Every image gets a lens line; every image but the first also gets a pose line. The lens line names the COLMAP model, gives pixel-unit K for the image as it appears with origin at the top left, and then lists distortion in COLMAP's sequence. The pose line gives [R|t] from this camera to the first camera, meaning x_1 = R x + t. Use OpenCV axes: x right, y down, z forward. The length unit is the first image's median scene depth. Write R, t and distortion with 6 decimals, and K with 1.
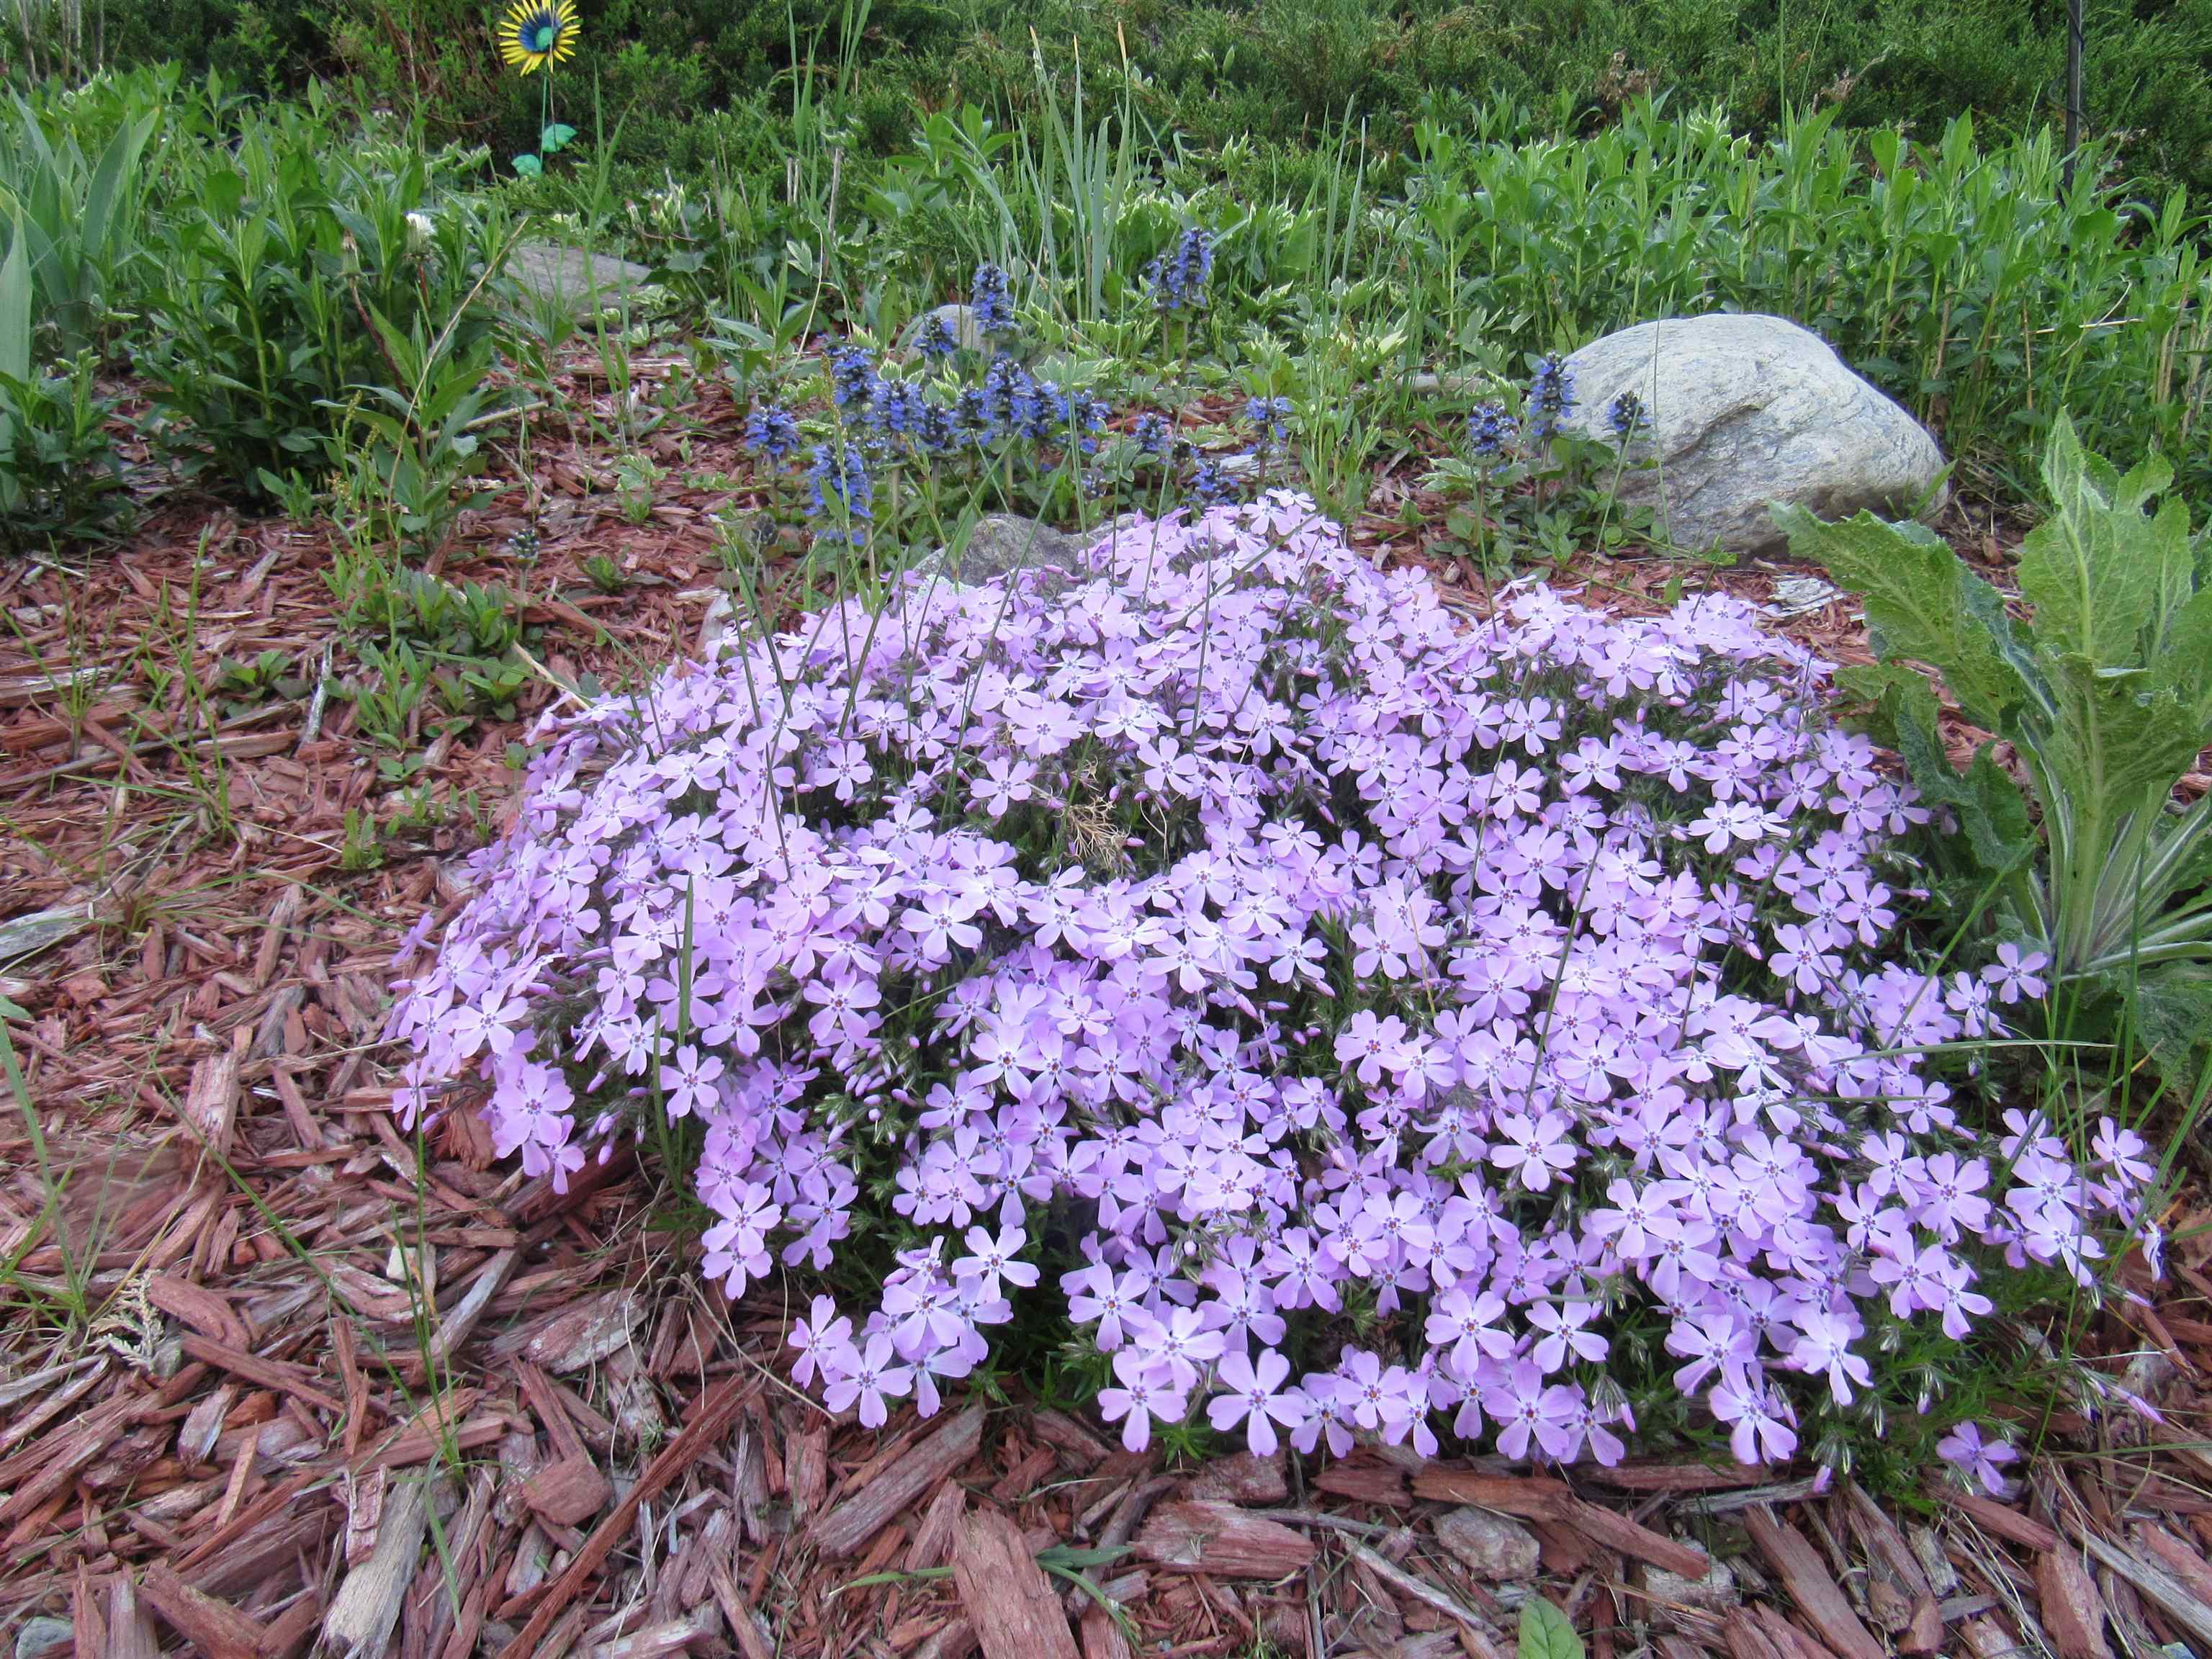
lens RADIAL K [[1560.1, 0, 1107.2], [0, 1560.1, 826.9], [0, 0, 1]] dist [-0.059331, 0.014129]
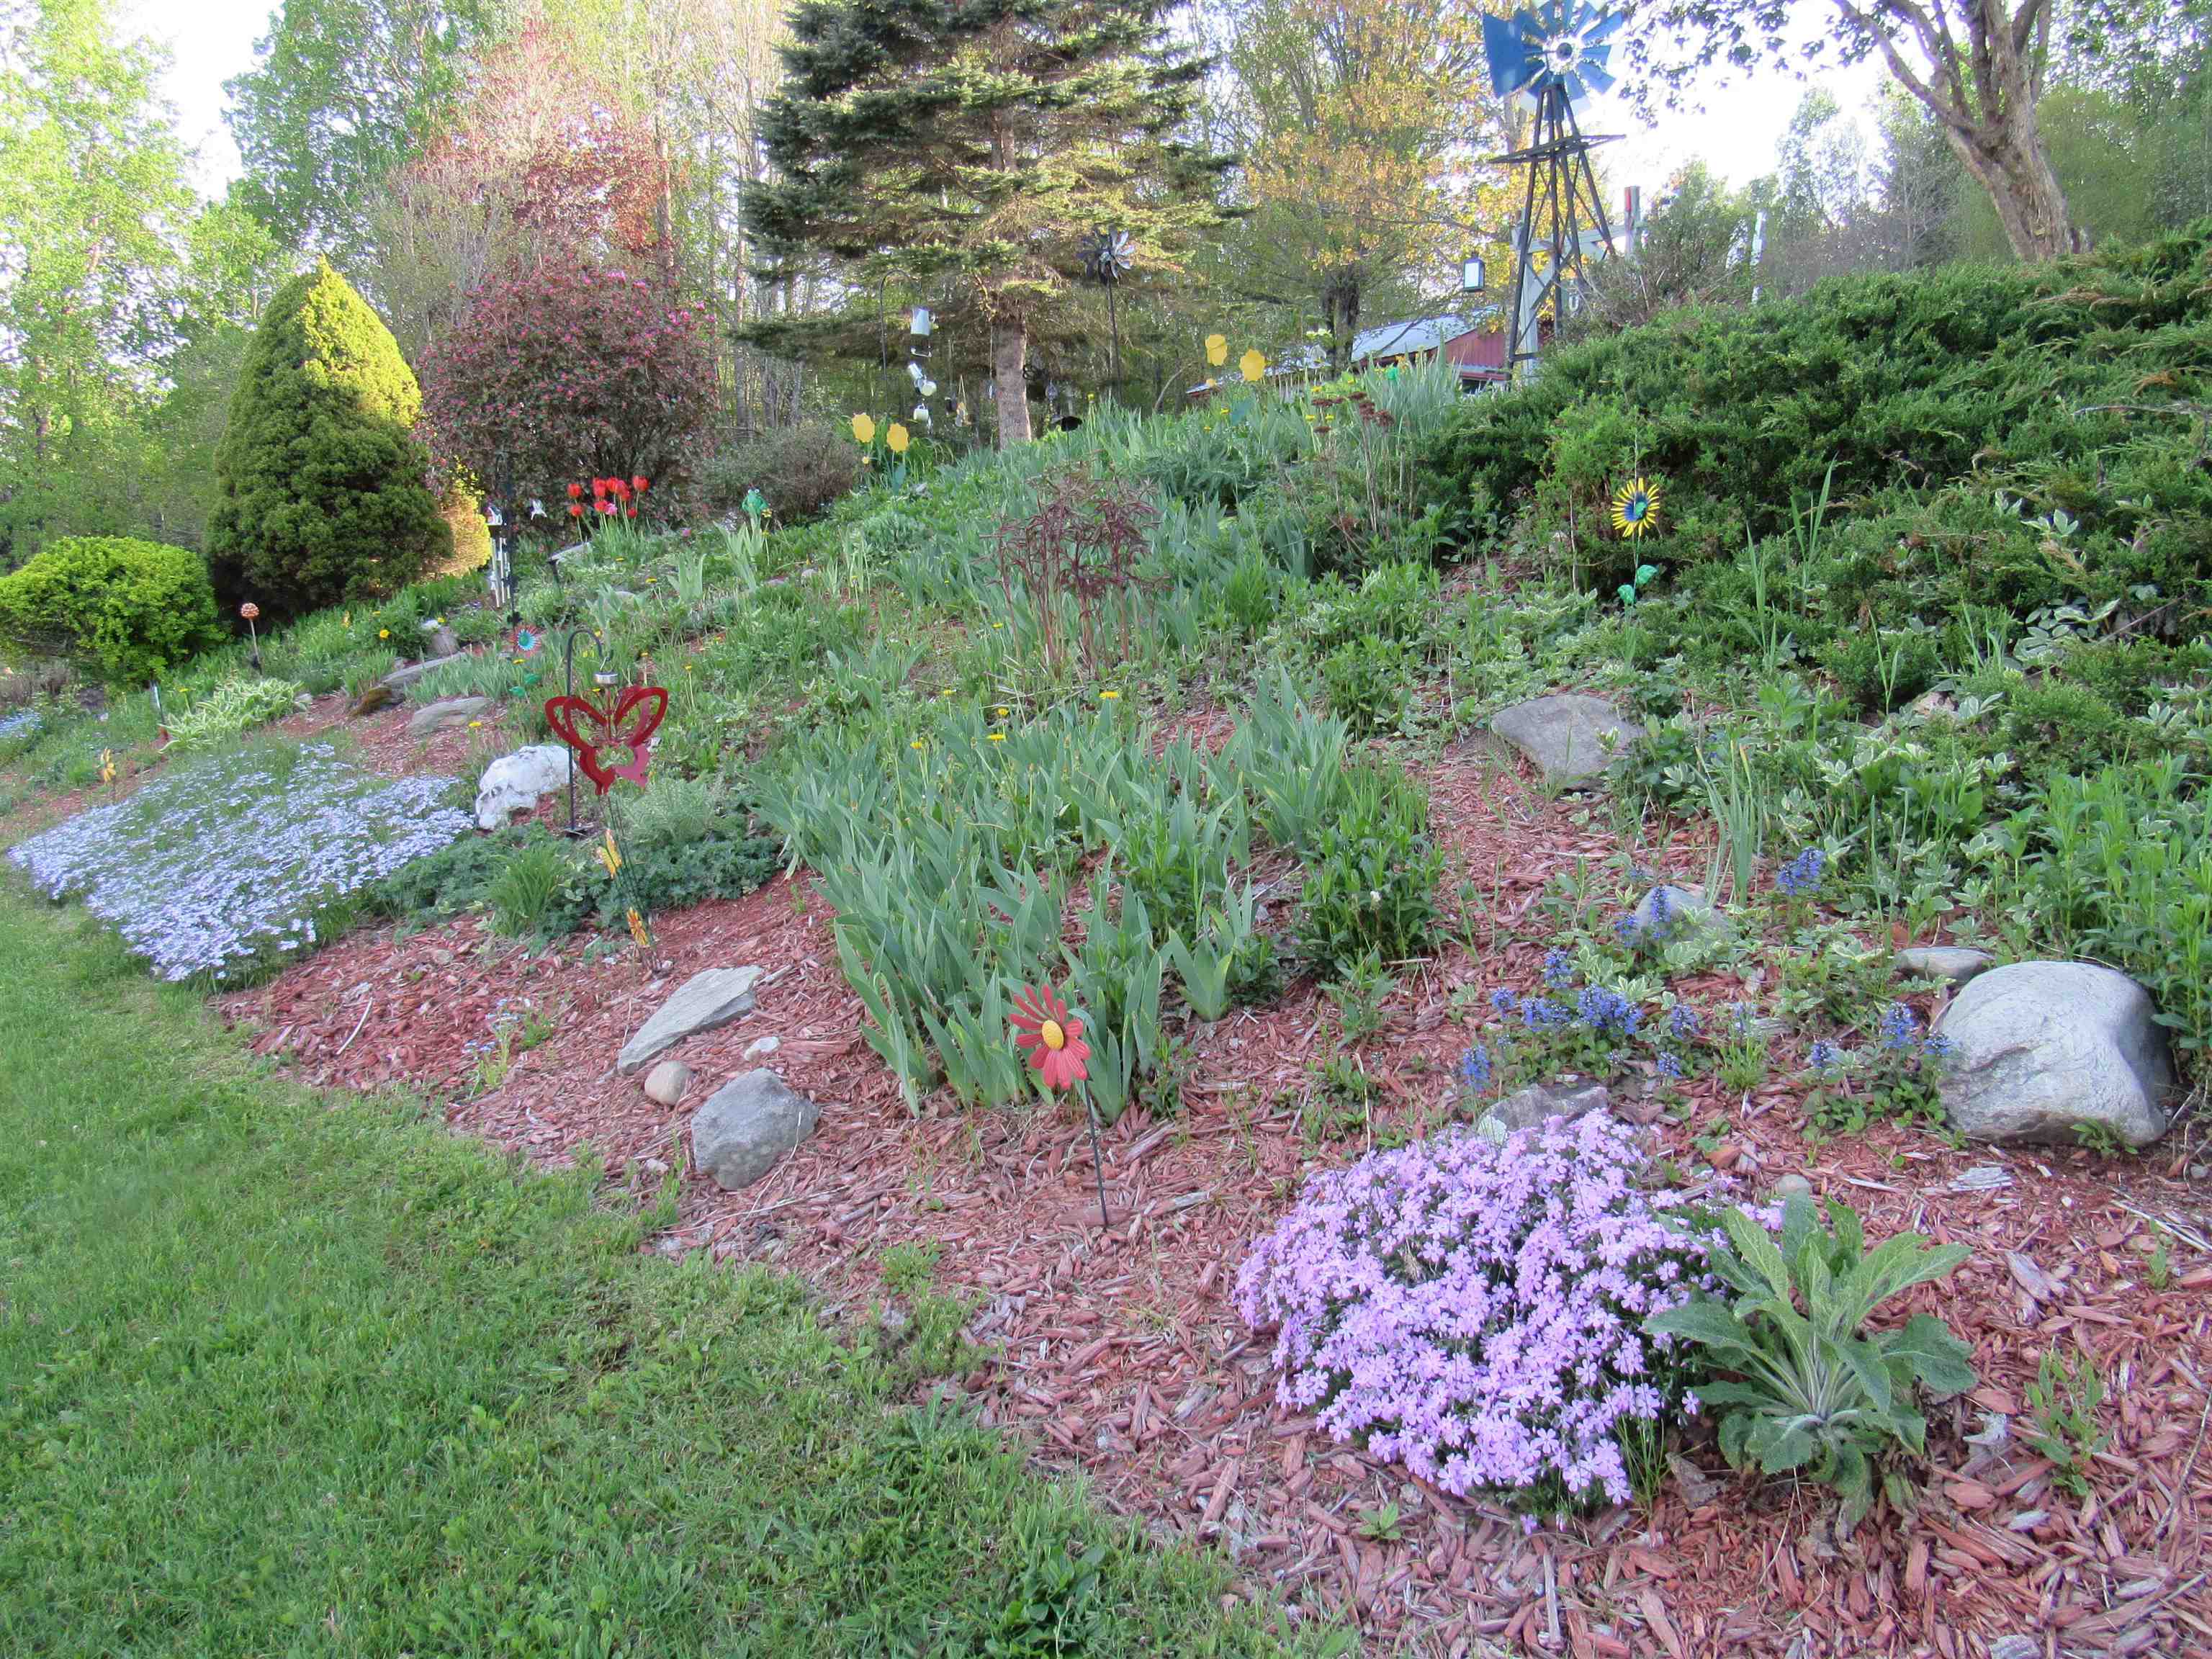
lens RADIAL K [[1560.1, 0, 1106.4], [0, 1560.1, 827.9], [0, 0, 1]] dist [-0.059331, 0.014129]
pose [[0.666176, 0.064250, -0.743022, 1.889411], [-0.074645, 0.997024, 0.019289, -0.912116], [0.742050, 0.042613, 0.668989, -1.658135]]
